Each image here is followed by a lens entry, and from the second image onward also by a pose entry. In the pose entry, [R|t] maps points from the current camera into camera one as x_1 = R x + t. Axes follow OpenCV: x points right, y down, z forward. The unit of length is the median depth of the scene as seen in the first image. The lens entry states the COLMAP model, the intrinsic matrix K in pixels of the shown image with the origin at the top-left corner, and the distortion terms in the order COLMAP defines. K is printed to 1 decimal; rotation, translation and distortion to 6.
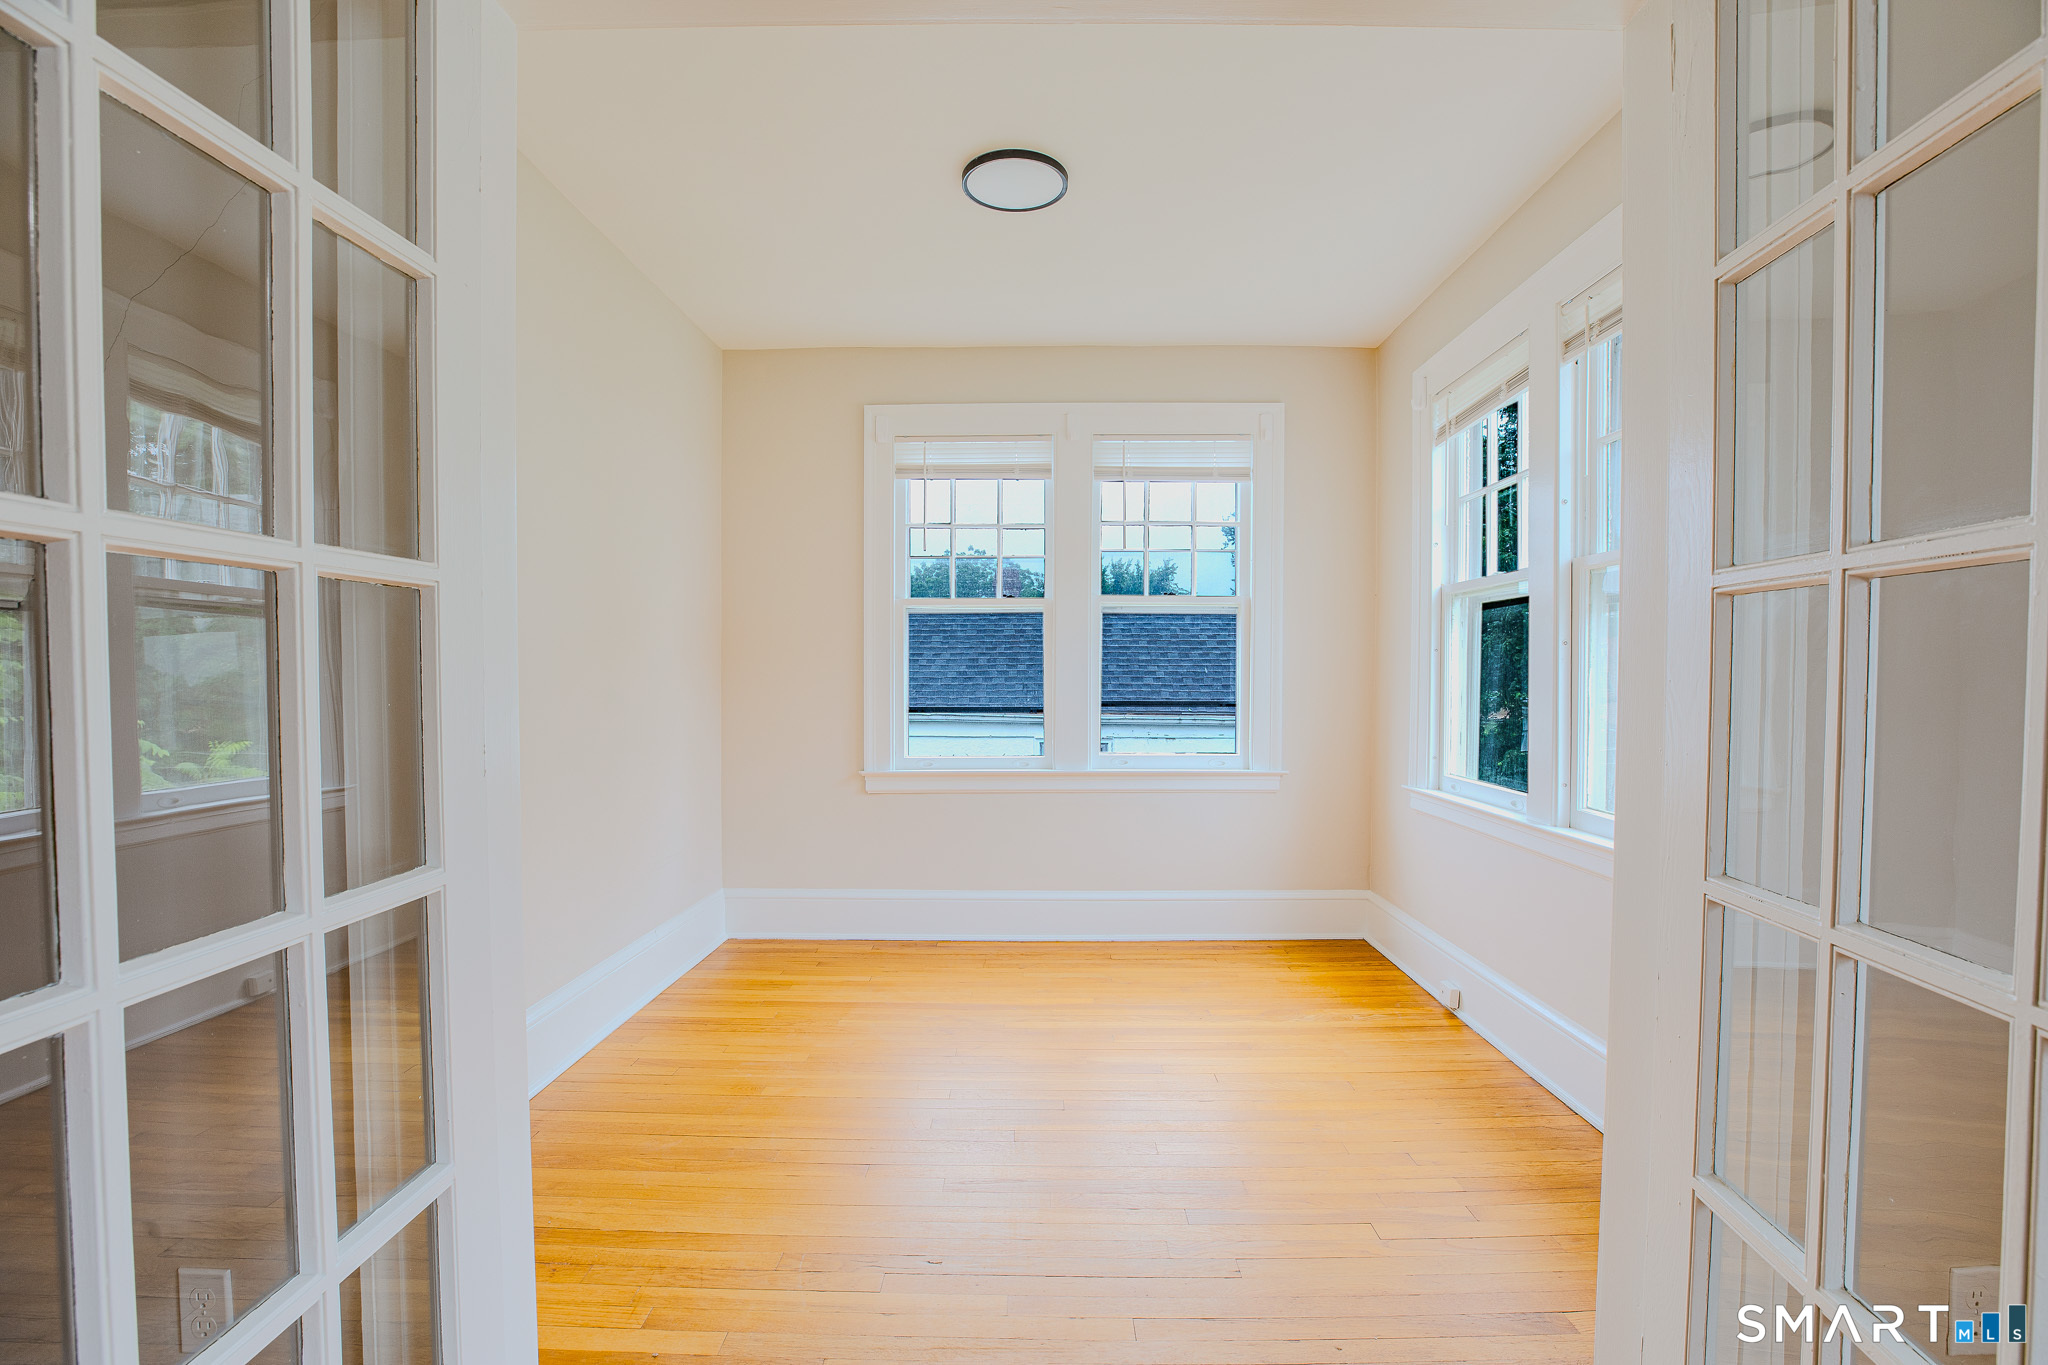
lens RADIAL K [[932.4, 0, 1017.0], [0, 932.4, 691.0], [0, 0, 1]] dist [-0.047565, 0.014258]
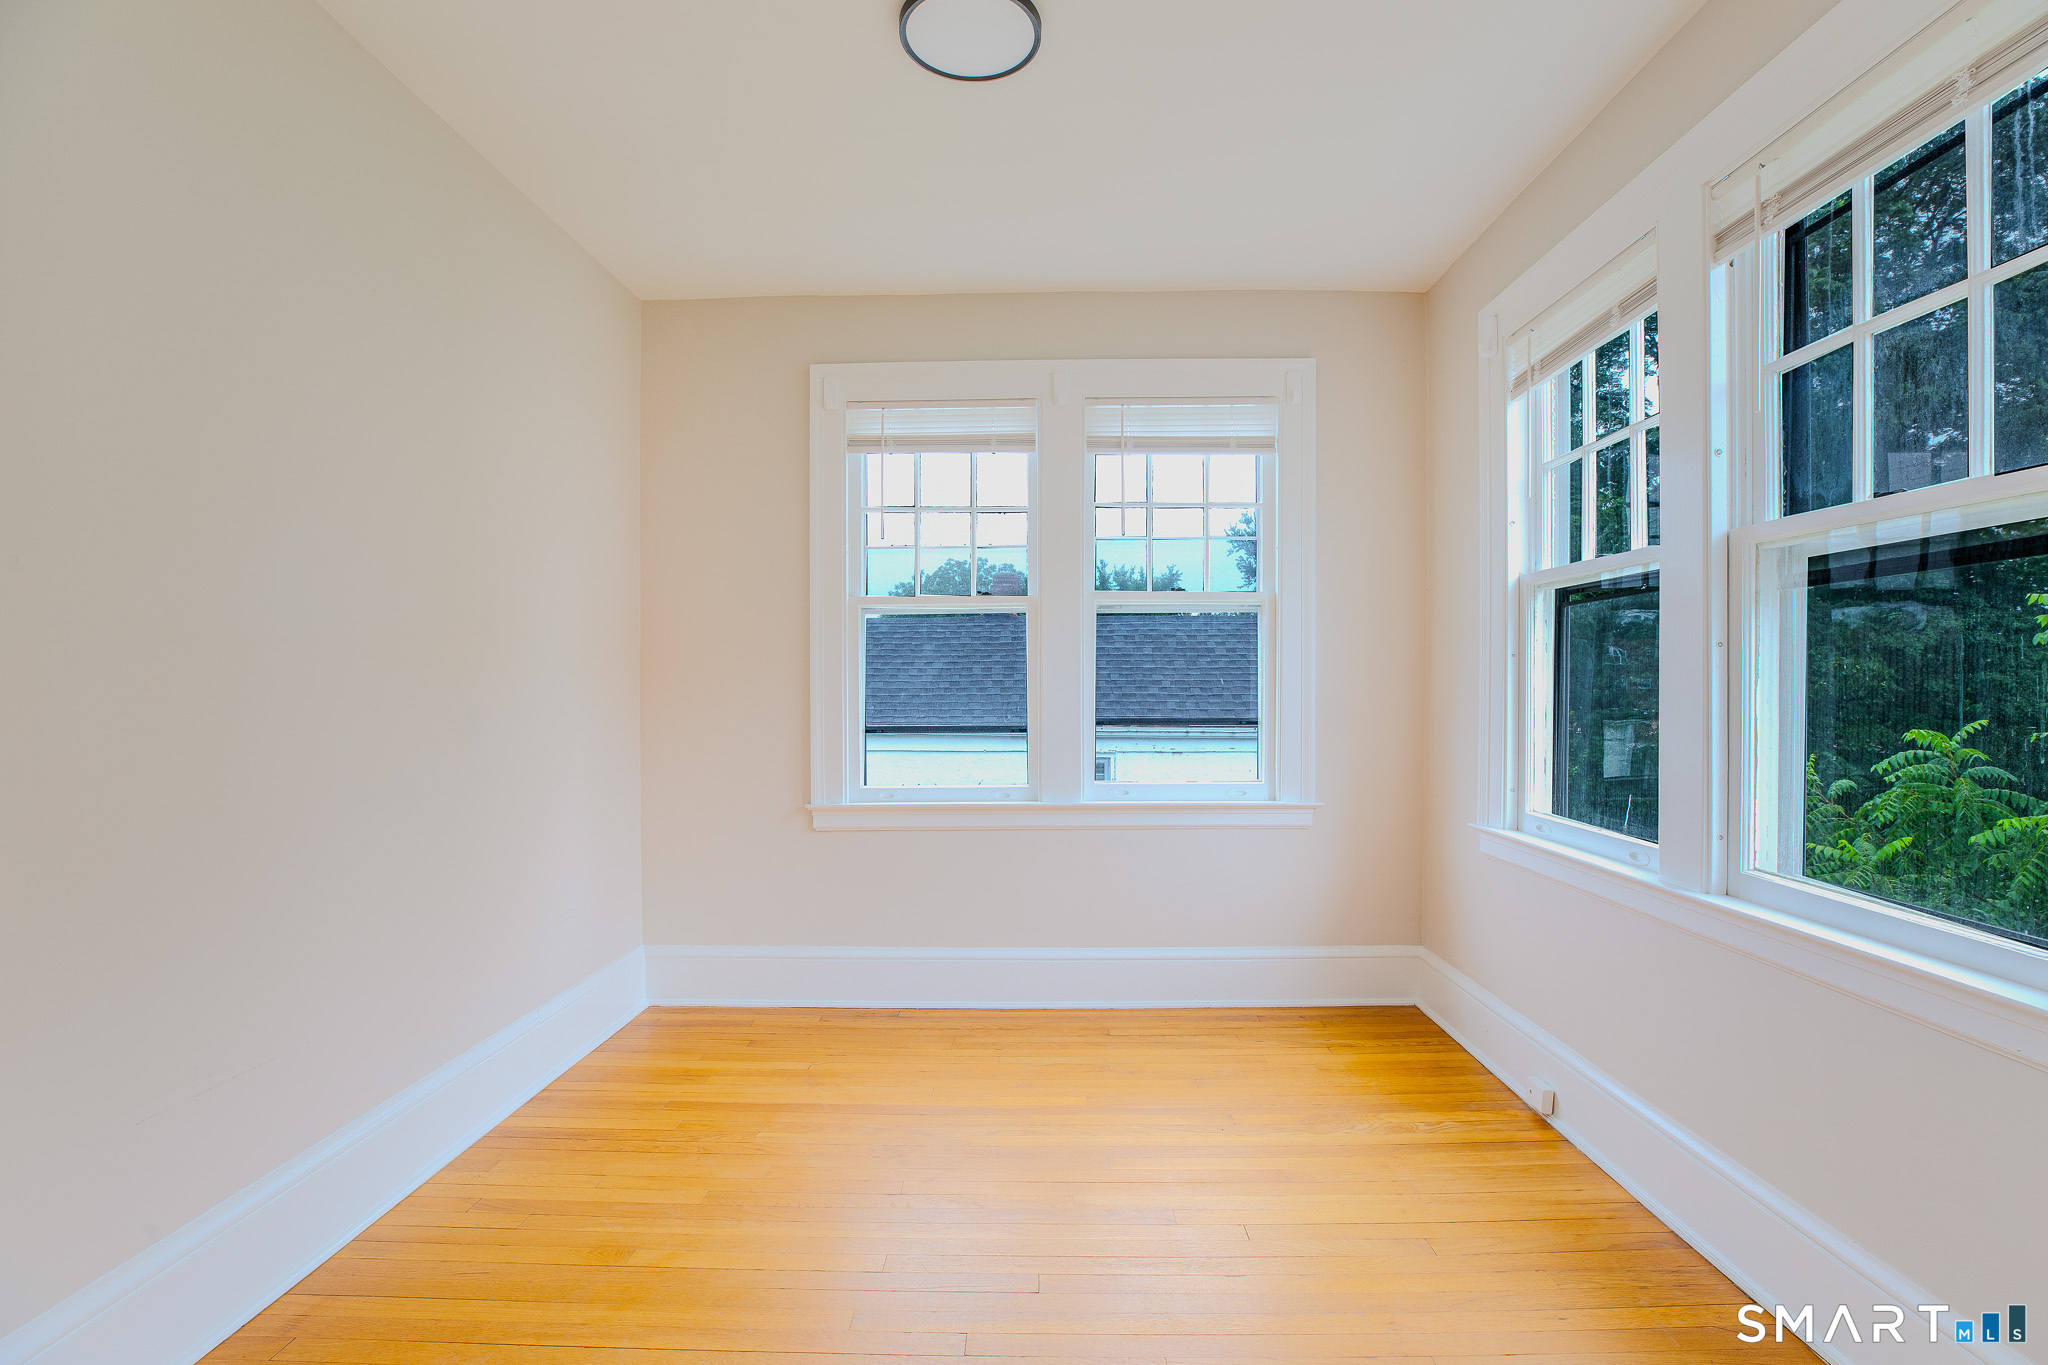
lens RADIAL K [[932.4, 0, 1017.0], [0, 932.4, 691.0], [0, 0, 1]] dist [-0.047565, 0.014258]
pose [[0.999977, -0.004095, -0.005316, 0.025594], [0.004046, 0.999950, -0.009185, -0.007090], [0.005353, 0.009163, 0.999944, 0.179684]]
